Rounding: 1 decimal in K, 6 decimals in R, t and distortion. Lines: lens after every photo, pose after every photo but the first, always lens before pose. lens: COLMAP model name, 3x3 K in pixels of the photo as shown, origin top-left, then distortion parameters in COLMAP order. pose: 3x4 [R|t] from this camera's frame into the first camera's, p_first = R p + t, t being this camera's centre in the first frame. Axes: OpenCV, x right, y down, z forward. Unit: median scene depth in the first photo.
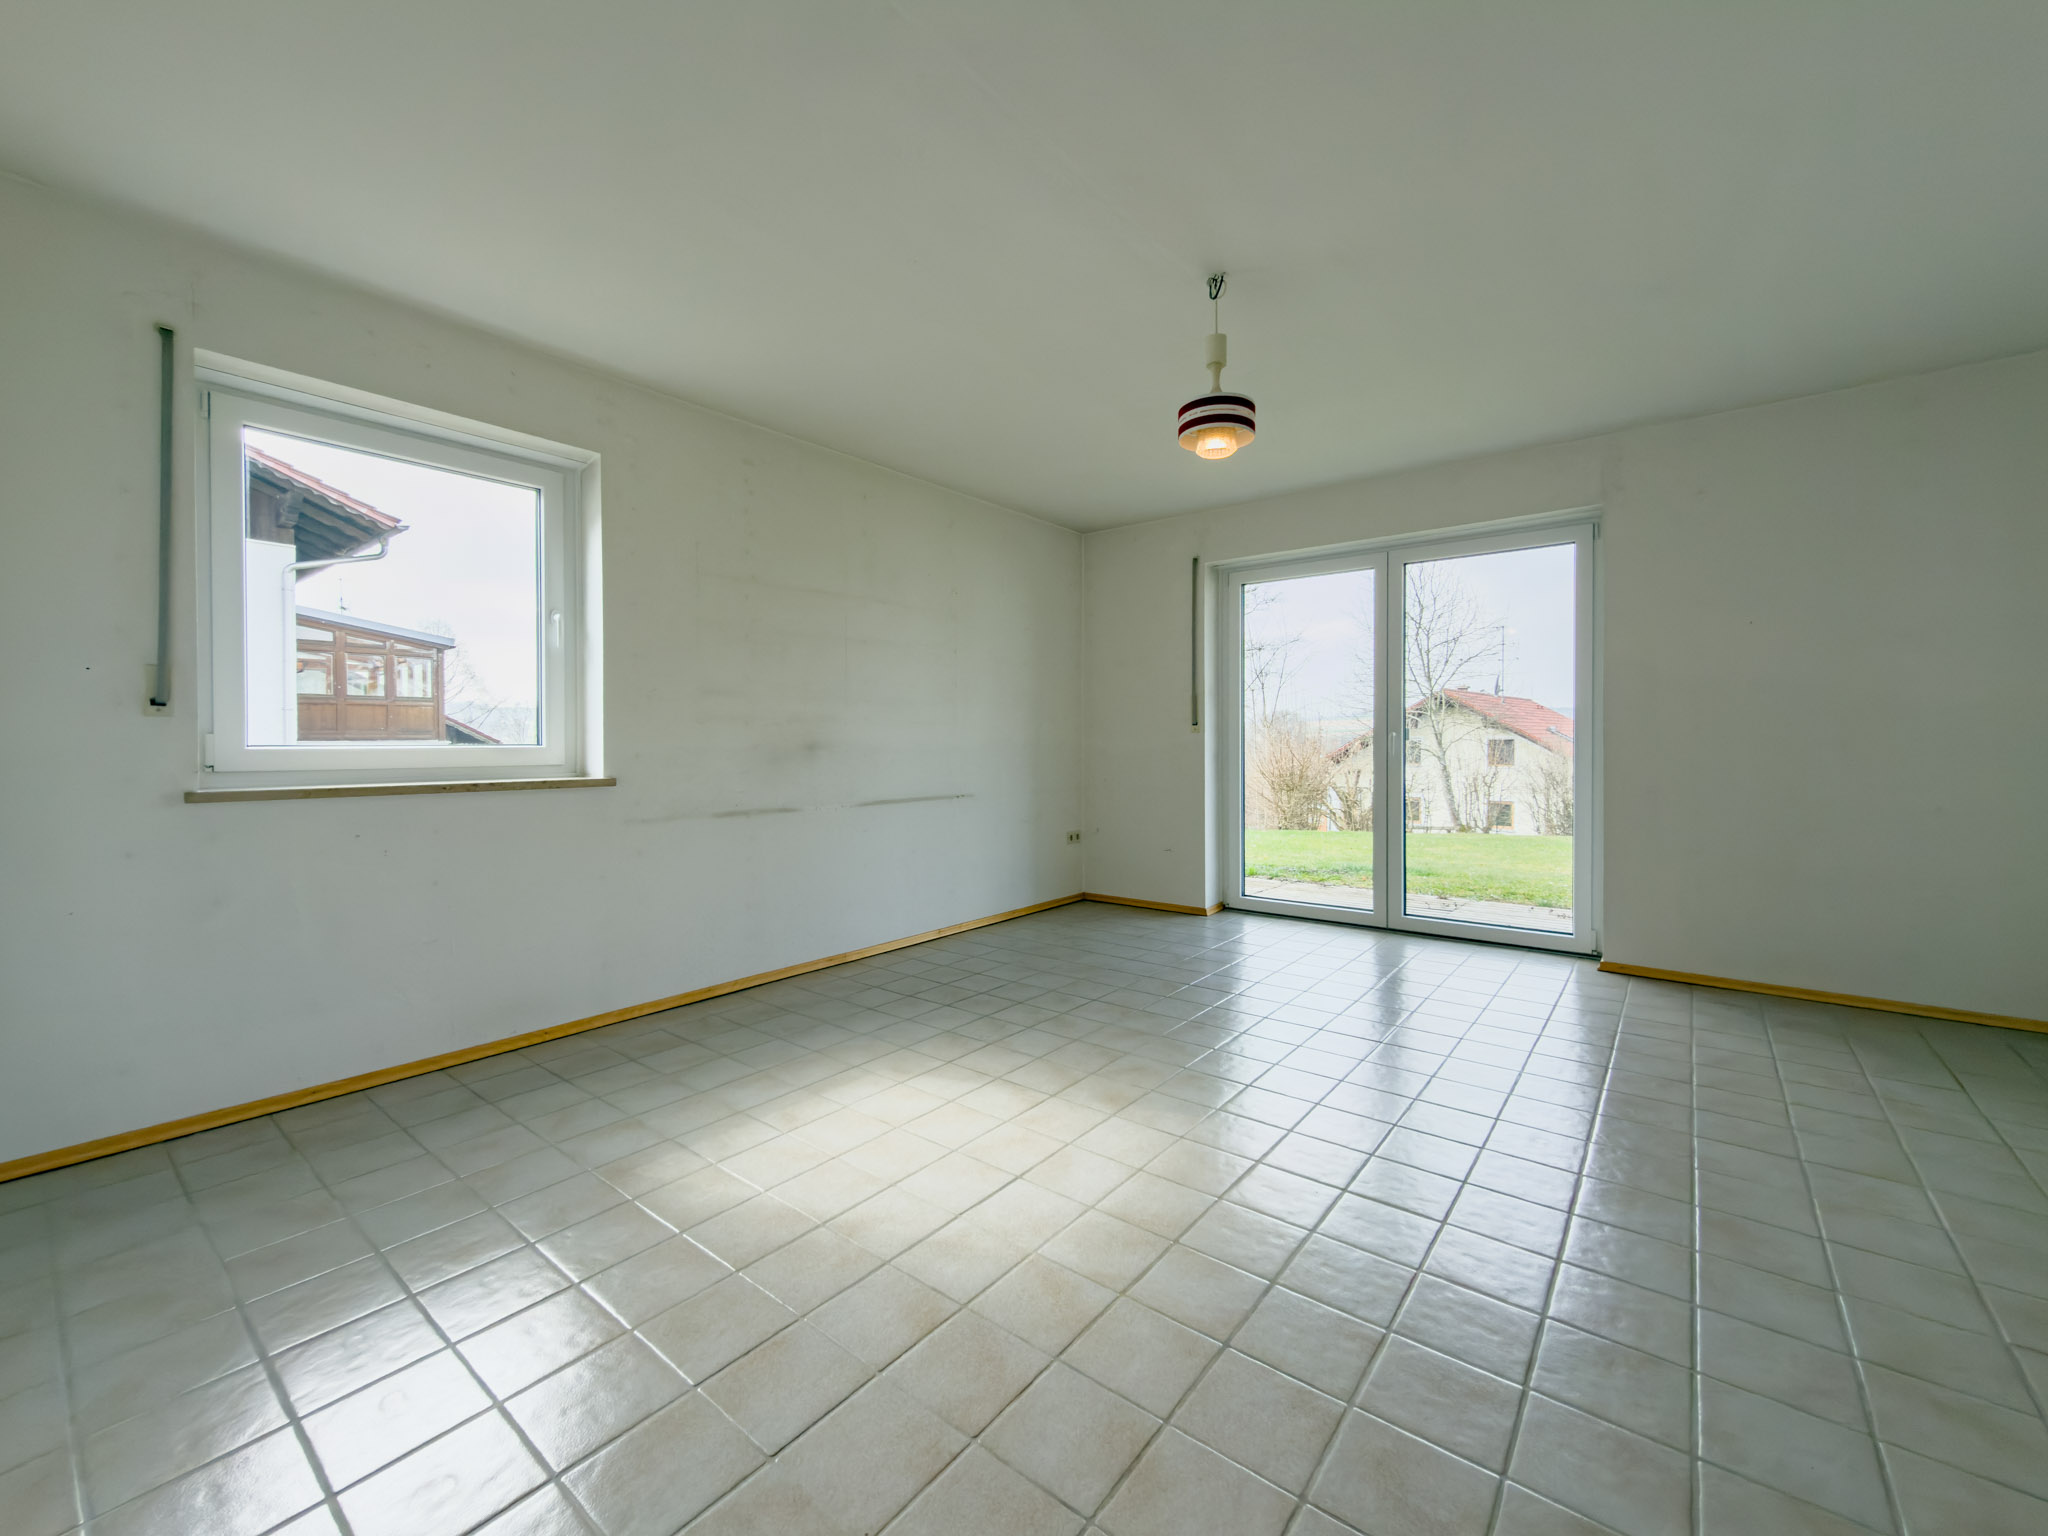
lens RADIAL K [[829.6, 0, 1032.4], [0, 829.6, 748.3], [0, 0, 1]] dist [0.002107, 0.000151]
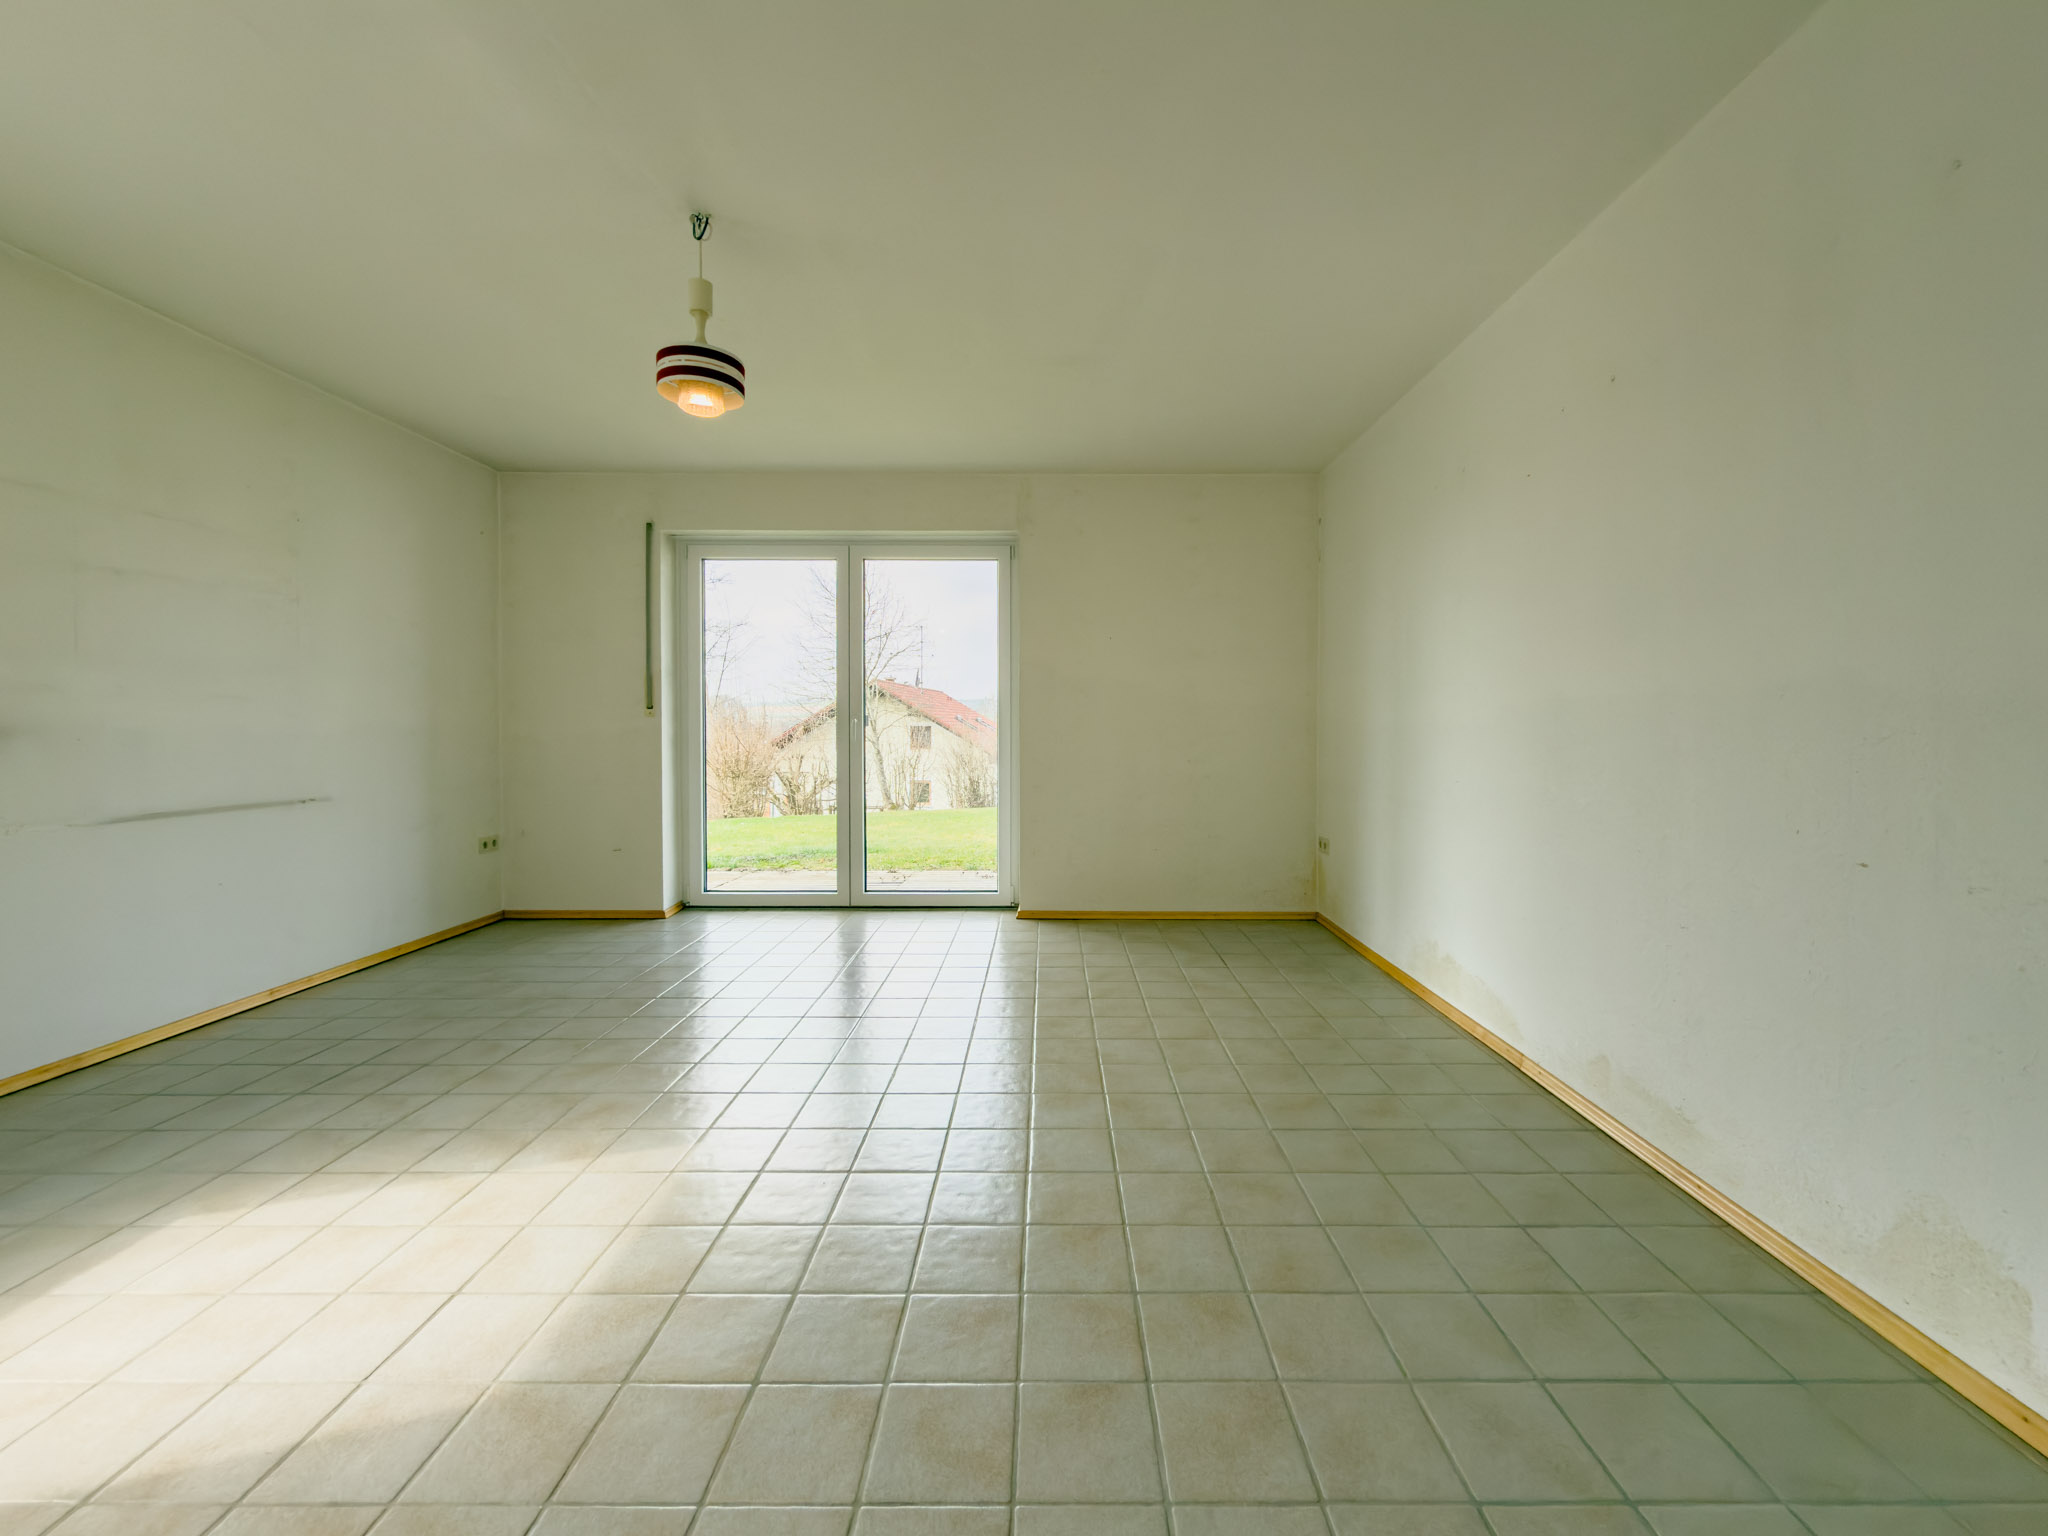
lens RADIAL K [[829.6, 0, 1003.6], [0, 829.6, 738.1], [0, 0, 1]] dist [0.002107, 0.000151]
pose [[0.787763, -0.004055, 0.615965, -0.073467], [0.001310, 0.999987, 0.004908, 0.000427], [-0.615977, -0.003059, 0.787758, 0.070061]]
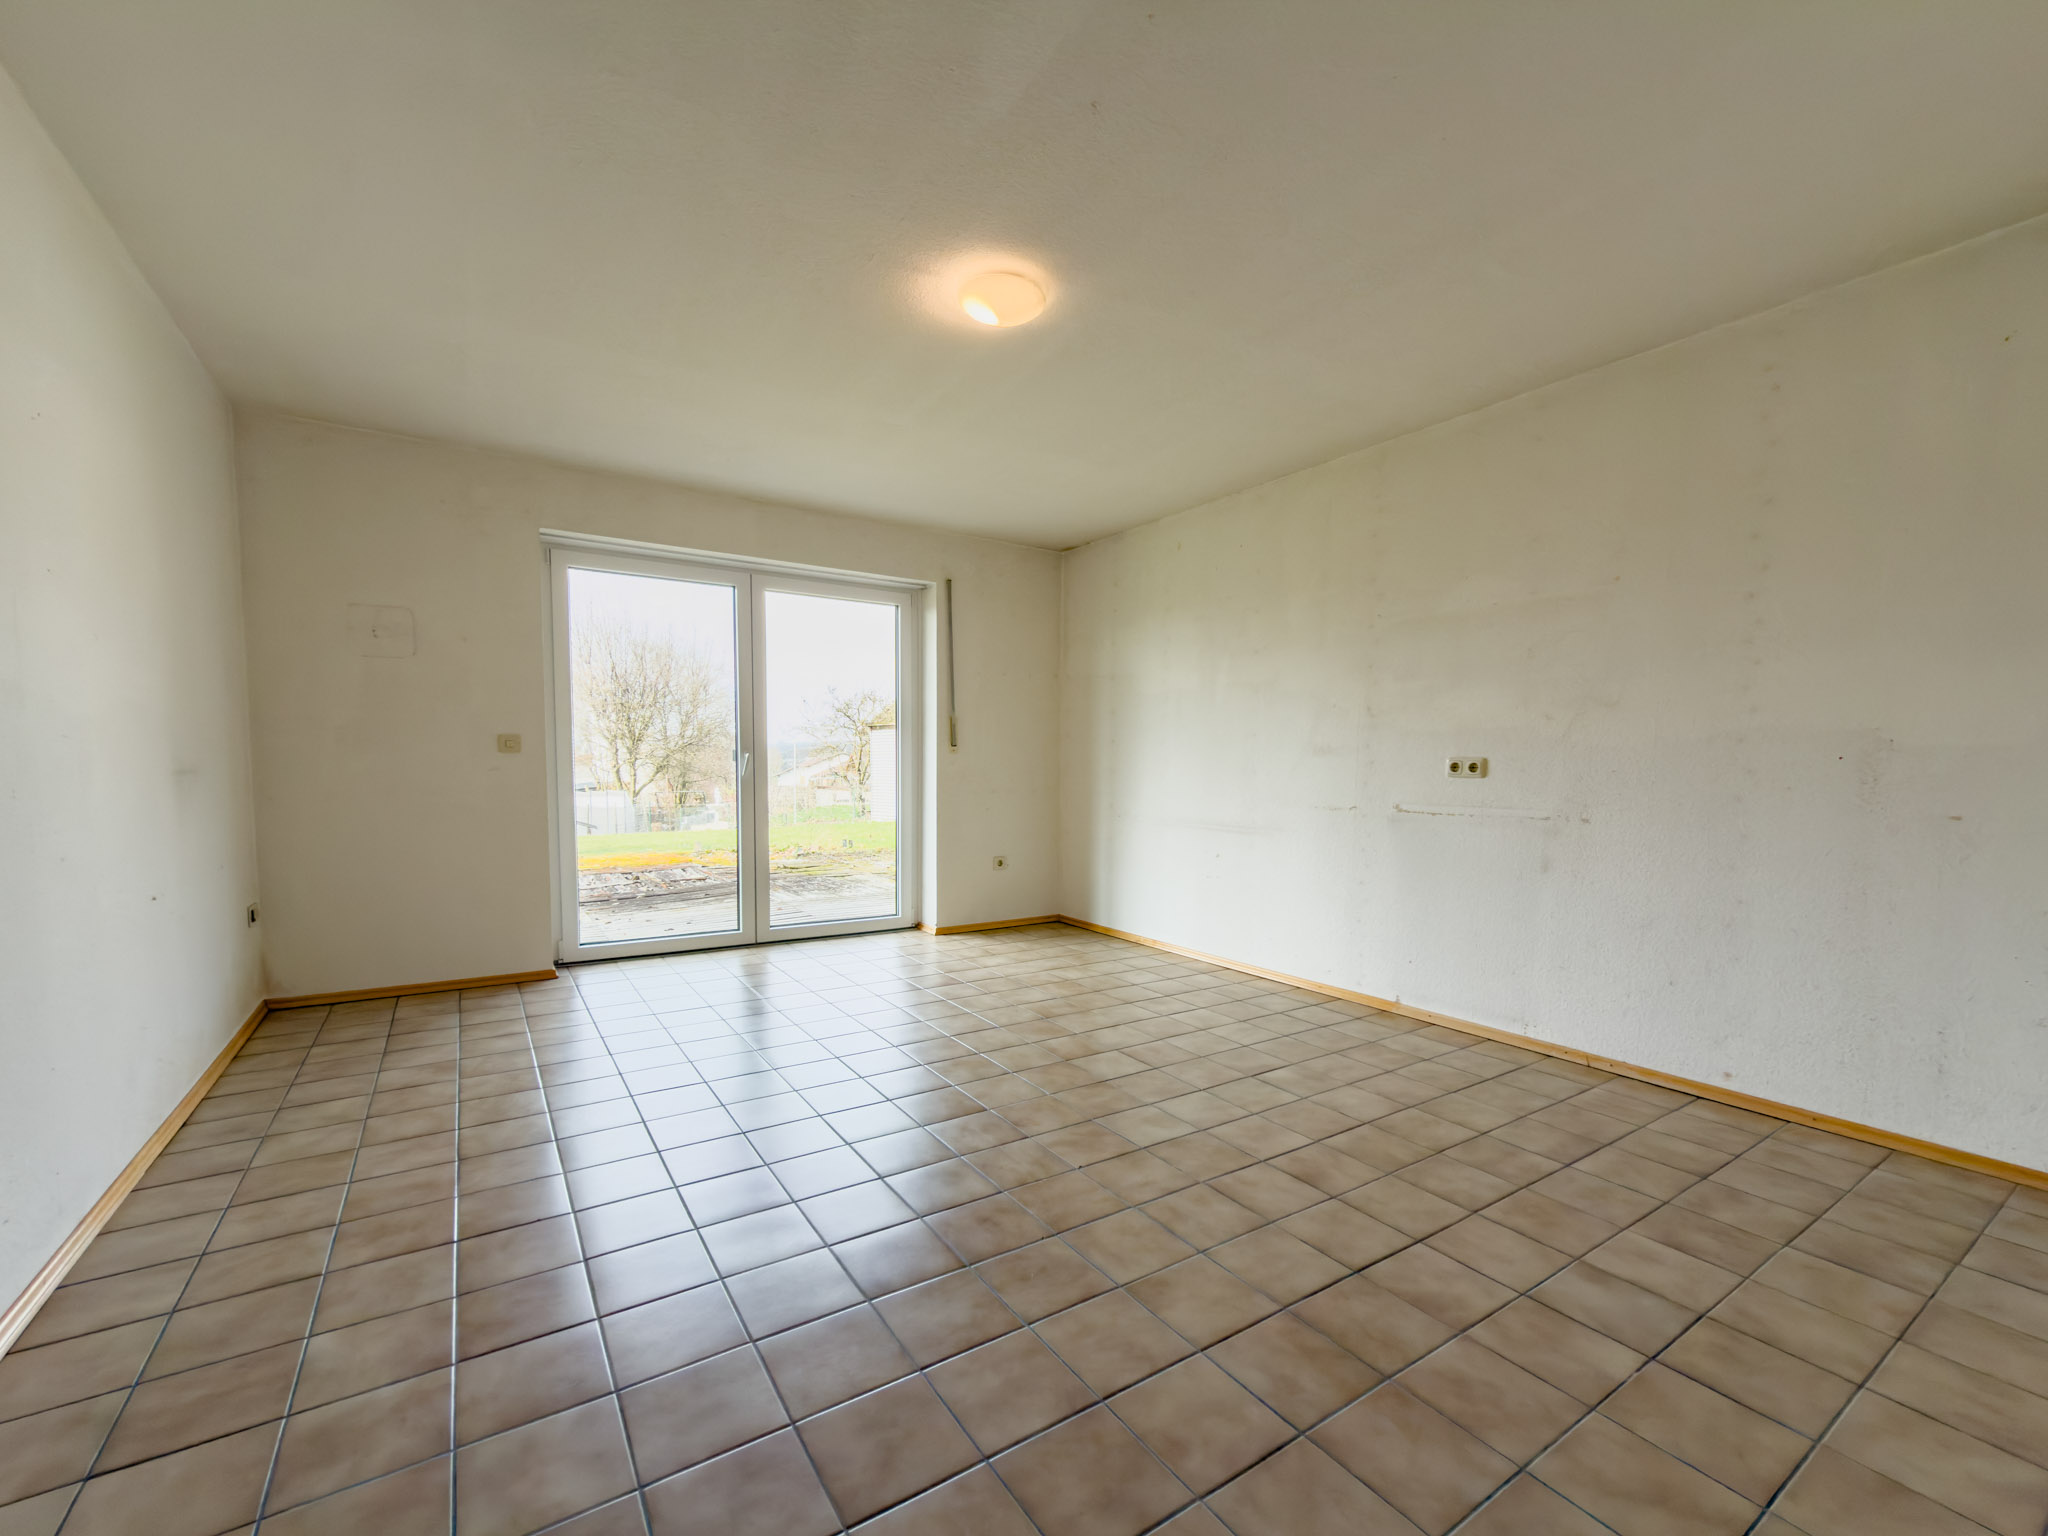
lens RADIAL K [[829.6, 0, 1034.7], [0, 829.6, 778.1], [0, 0, 1]] dist [0.002107, 0.000151]
pose [[0.330242, -0.008408, 0.943859, -0.501493], [-0.001038, 0.999956, 0.009271, 0.004529], [-0.943896, -0.004041, 0.330219, 0.398810]]
